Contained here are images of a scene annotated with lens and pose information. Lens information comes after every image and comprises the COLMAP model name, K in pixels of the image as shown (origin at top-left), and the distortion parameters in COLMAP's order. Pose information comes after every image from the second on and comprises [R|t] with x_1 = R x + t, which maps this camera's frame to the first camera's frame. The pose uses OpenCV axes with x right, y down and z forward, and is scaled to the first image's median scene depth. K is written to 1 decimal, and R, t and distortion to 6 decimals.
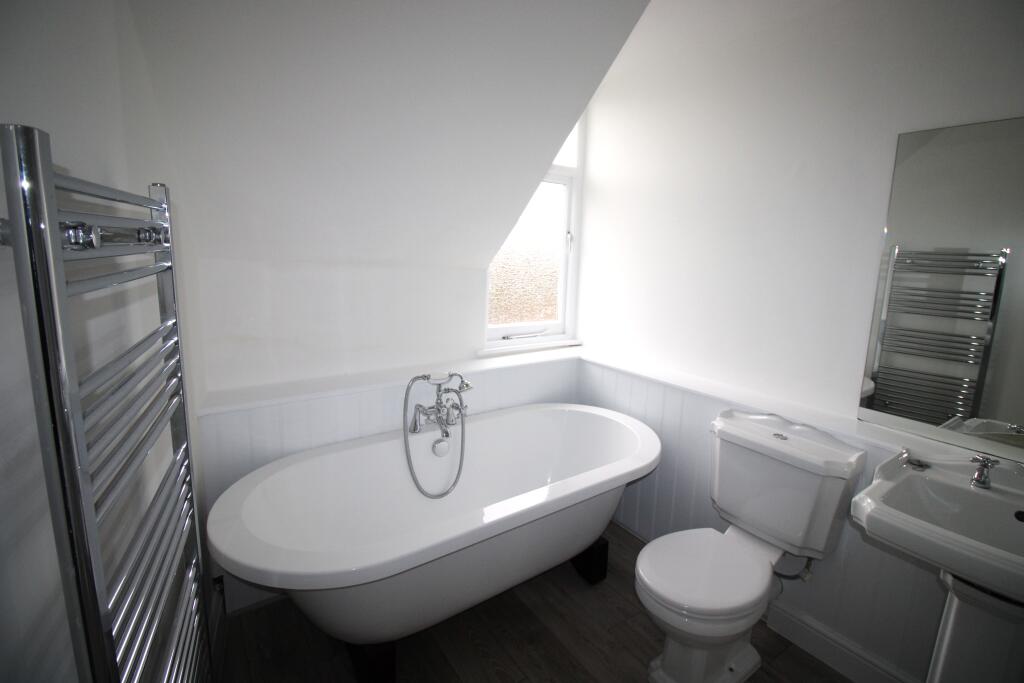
lens RADIAL K [[475.4, 0, 516.3], [0, 475.4, 329.9], [0, 0, 1]] dist [0.001223, -0.000266]
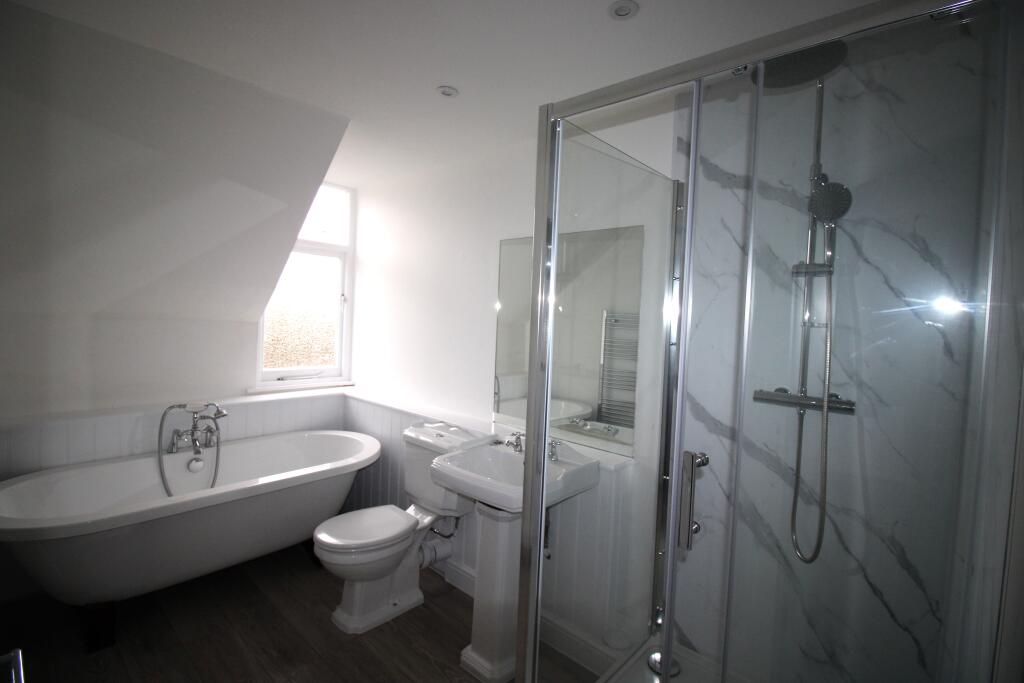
lens RADIAL K [[475.4, 0, 516.3], [0, 475.4, 329.9], [0, 0, 1]] dist [0.001223, -0.000266]
pose [[0.974736, 0.006332, 0.223270, 0.365719], [0.022576, 0.991686, -0.126688, 0.074937], [-0.222216, 0.128528, 0.966489, -0.405203]]
